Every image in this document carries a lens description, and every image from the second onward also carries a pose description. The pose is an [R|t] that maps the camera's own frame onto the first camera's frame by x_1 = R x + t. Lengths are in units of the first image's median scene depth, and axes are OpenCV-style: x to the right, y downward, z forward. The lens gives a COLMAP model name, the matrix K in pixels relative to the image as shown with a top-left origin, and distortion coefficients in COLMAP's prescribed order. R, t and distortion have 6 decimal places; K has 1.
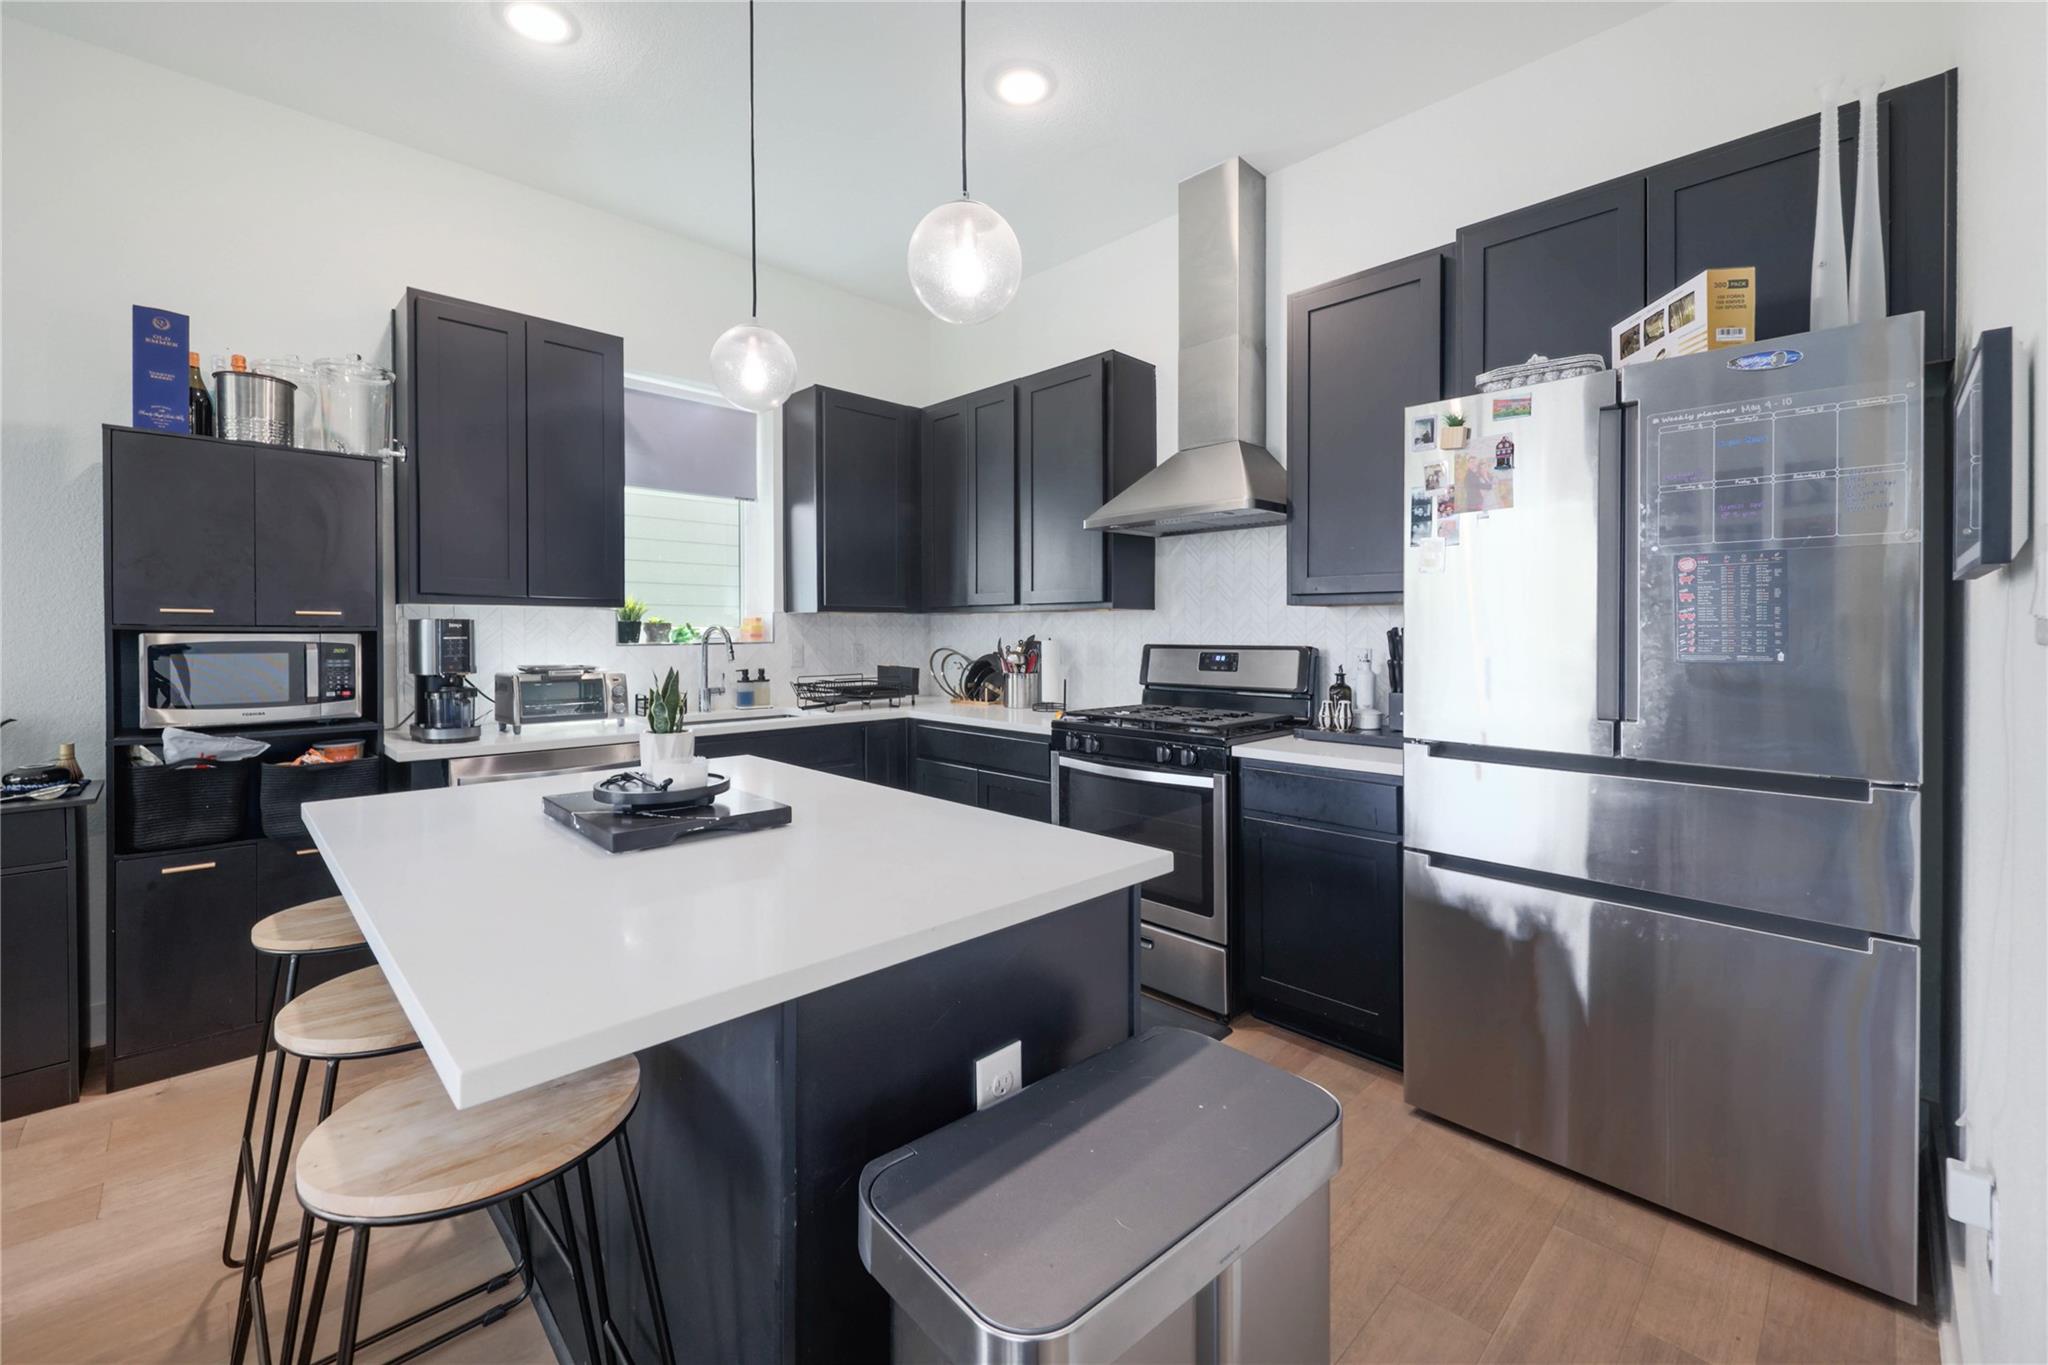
lens RADIAL K [[825.4, 0, 1021.7], [0, 825.4, 635.9], [0, 0, 1]] dist [-0.001147, -0.000172]
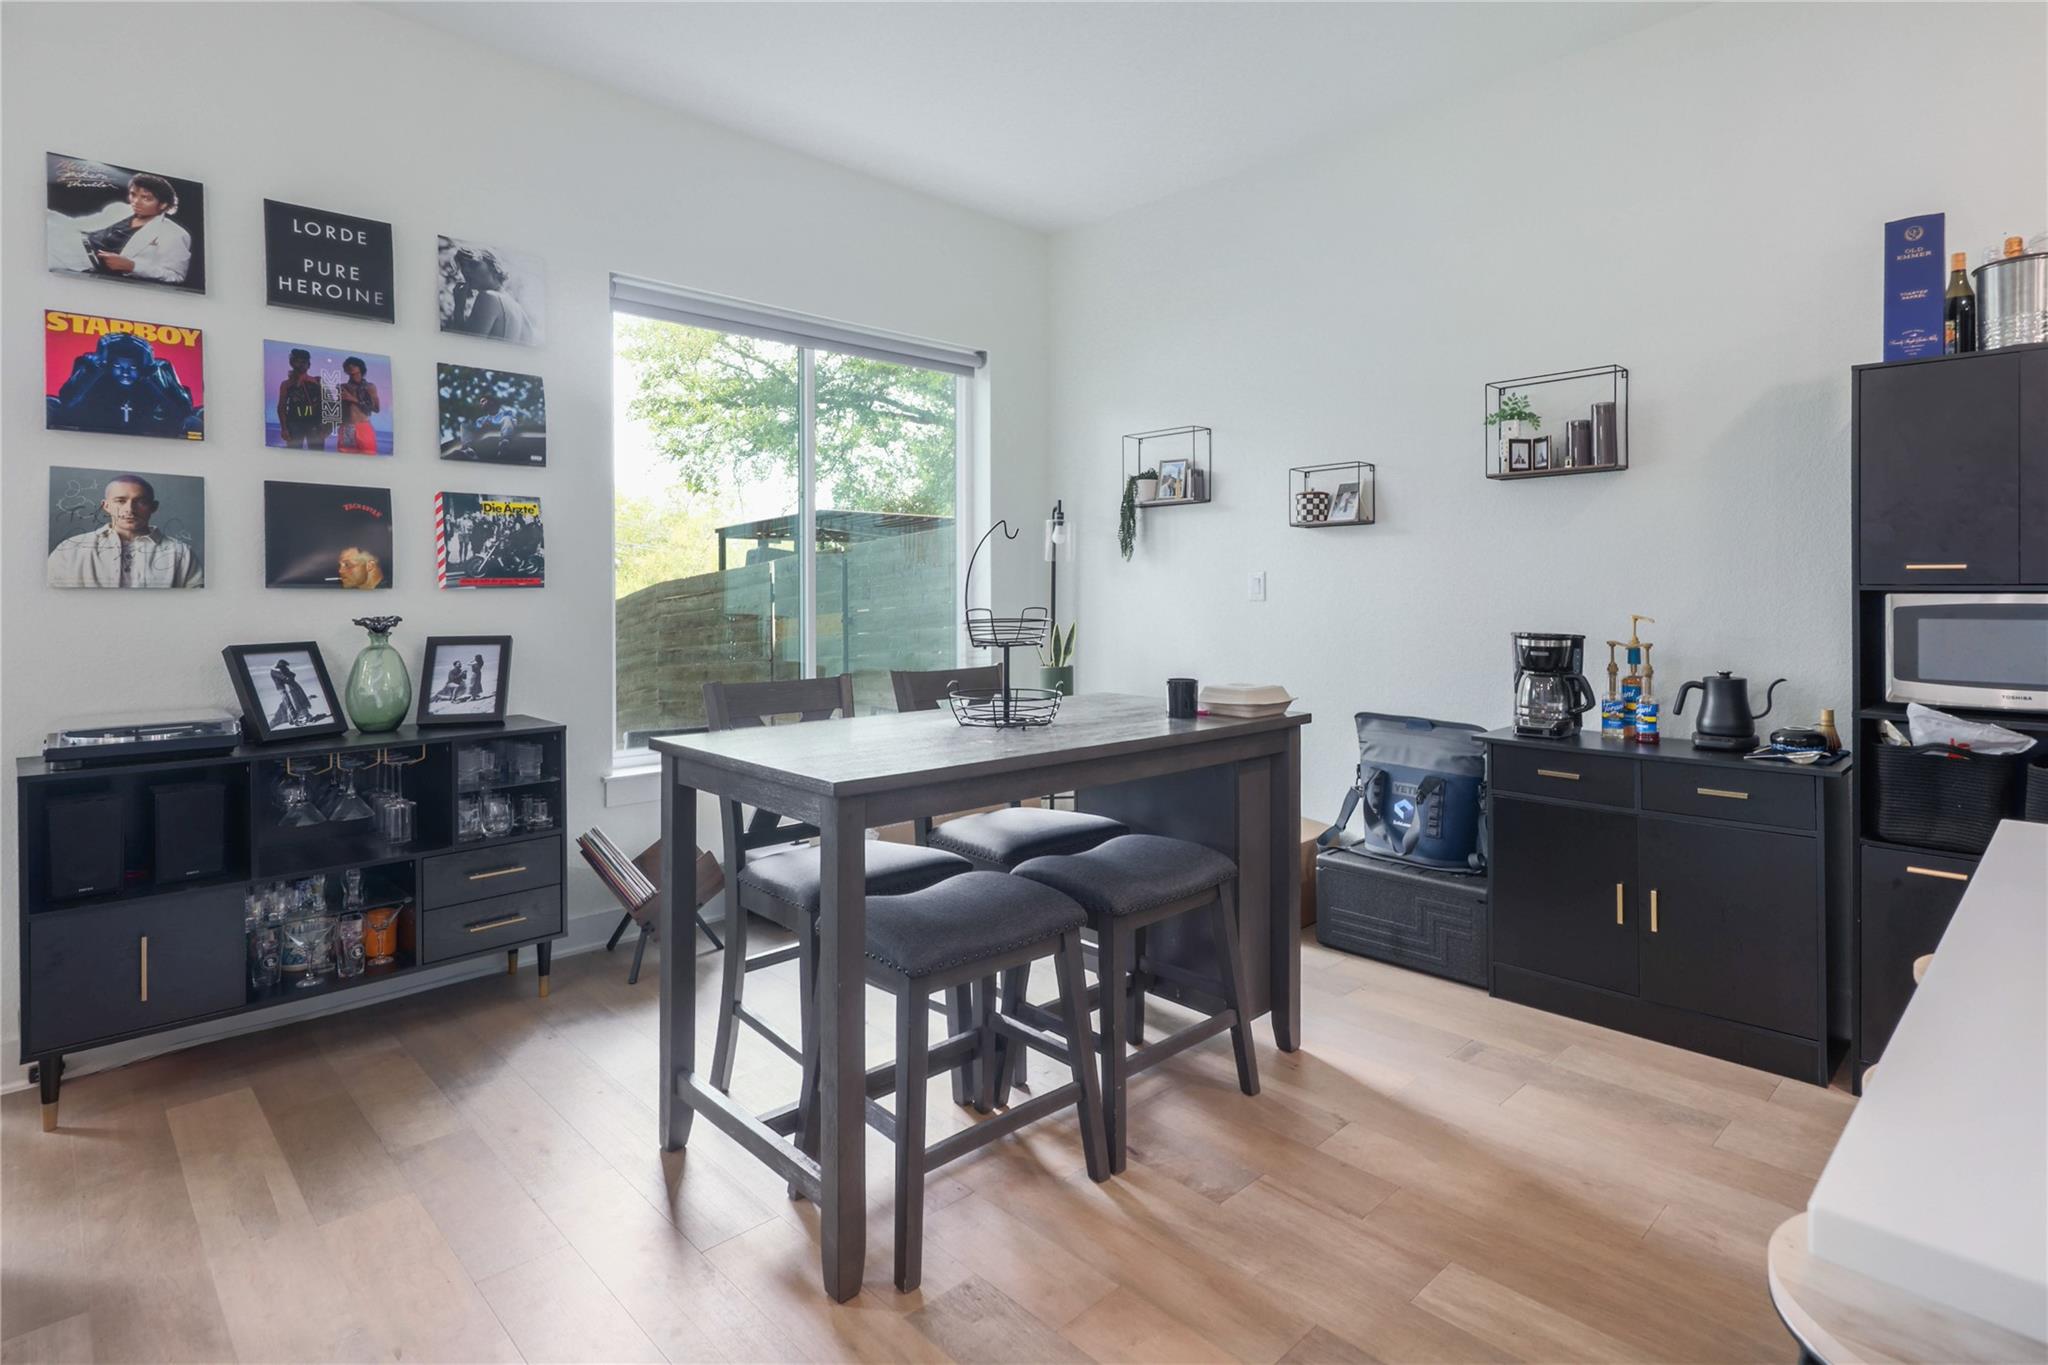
lens RADIAL K [[1039.5, 0, 1019.4], [0, 1039.5, 598.8], [0, 0, 1]] dist [0.003794, -0.000349]
pose [[-0.012417, 0.004143, -0.999914, 0.051530], [-0.004314, 0.999982, 0.004197, 0.001698], [0.999914, 0.004366, -0.012399, 0.073971]]
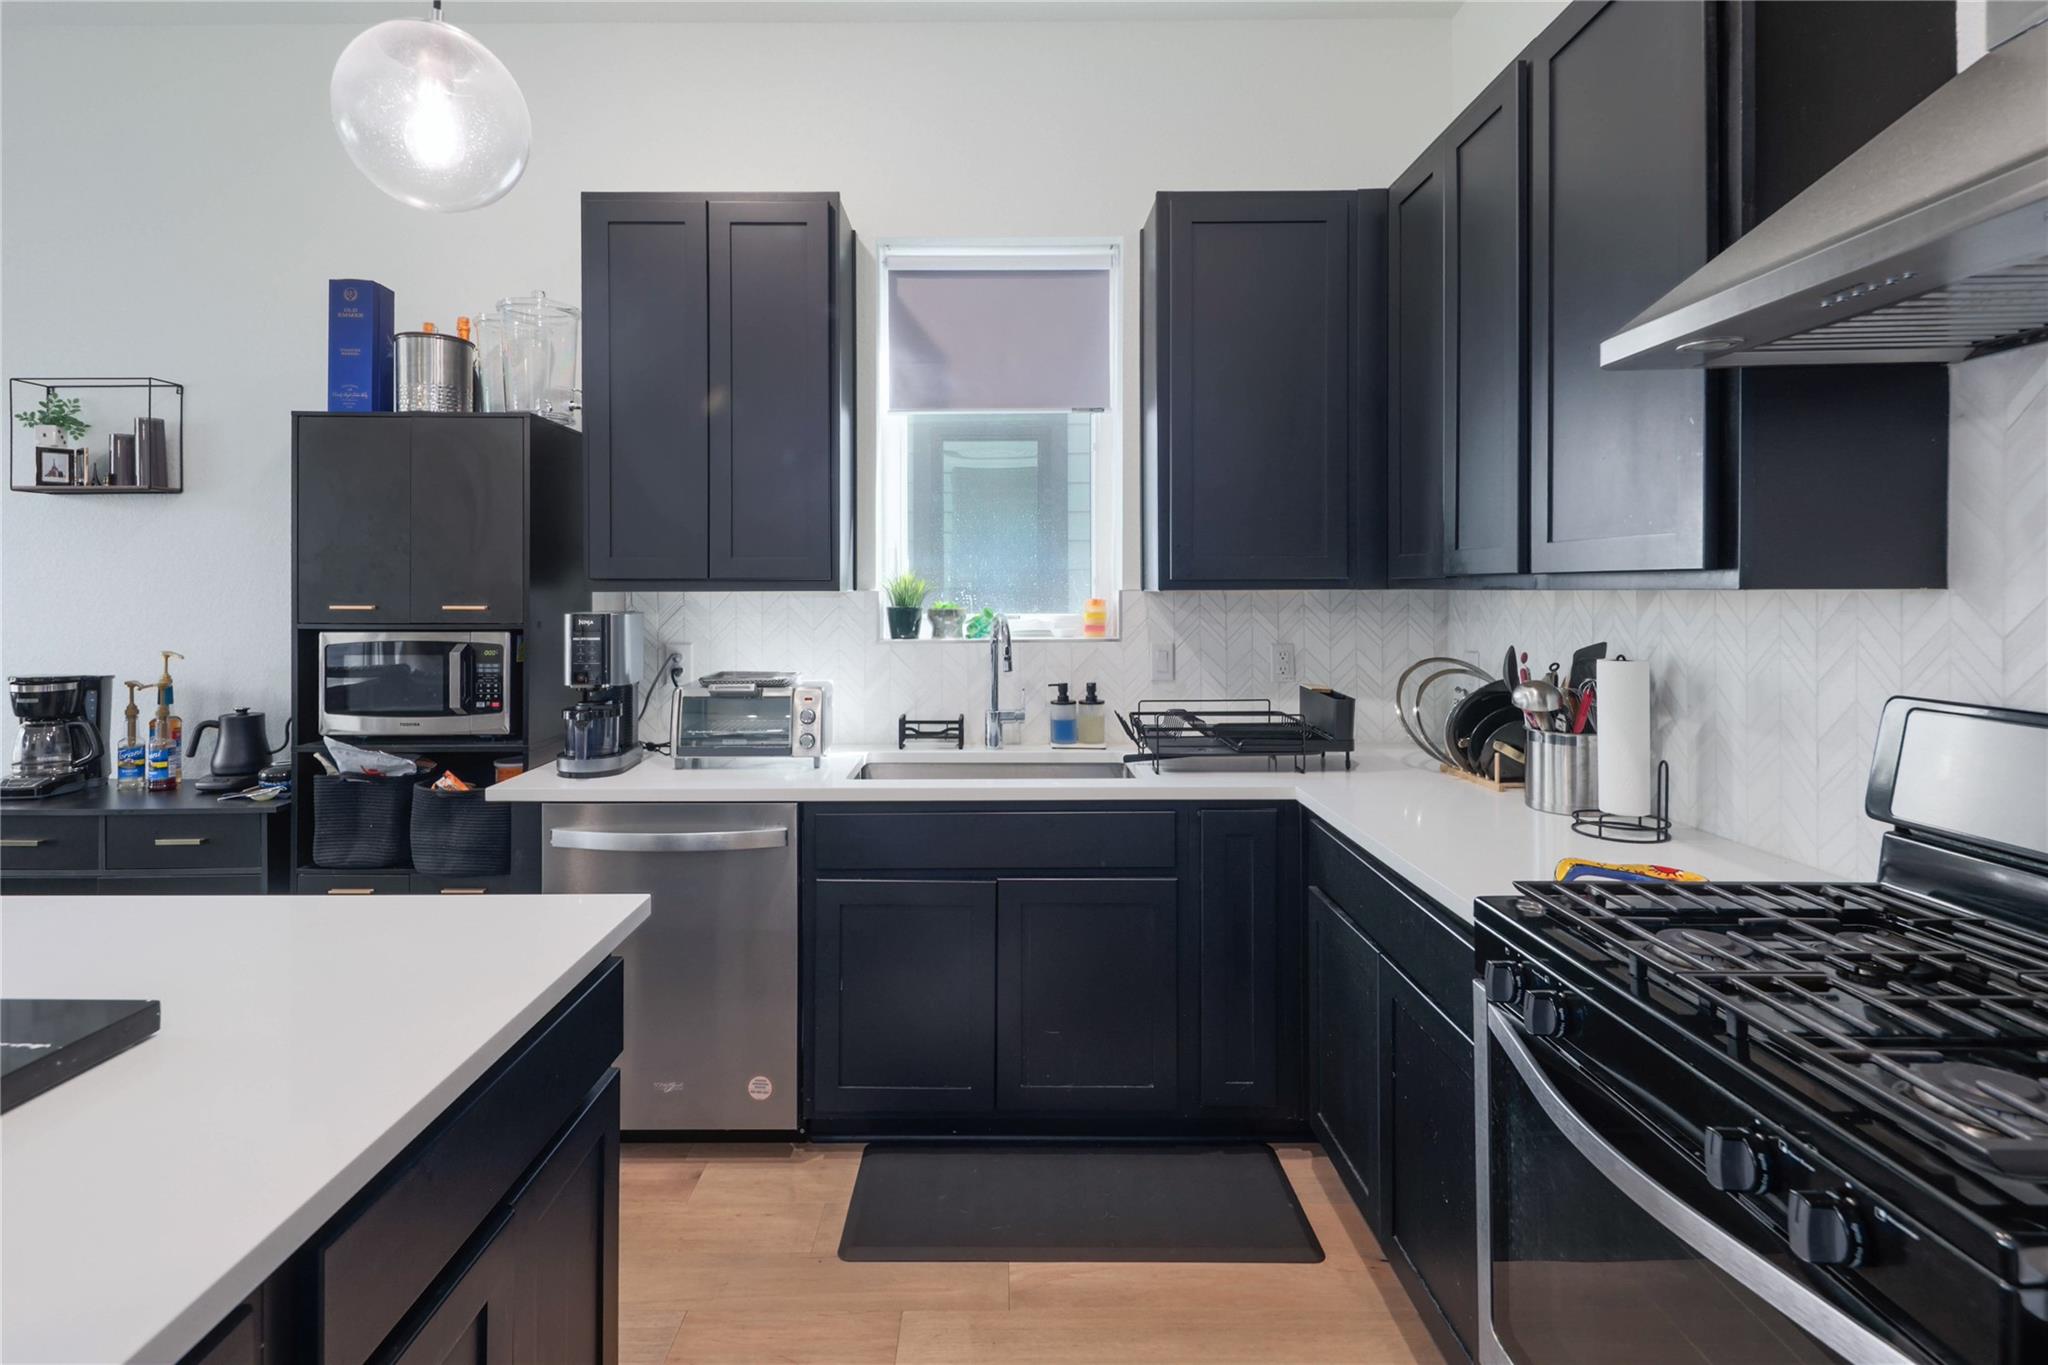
lens RADIAL K [[984.5, 0, 1016.7], [0, 984.5, 592.4], [0, 0, 1]] dist [0.002287, 0.000267]
pose [[0.718617, 0.000474, -0.695406, 0.233132], [-0.000586, 1.000000, 0.000077, -0.042007], [0.695405, 0.000352, 0.718617, 0.657150]]
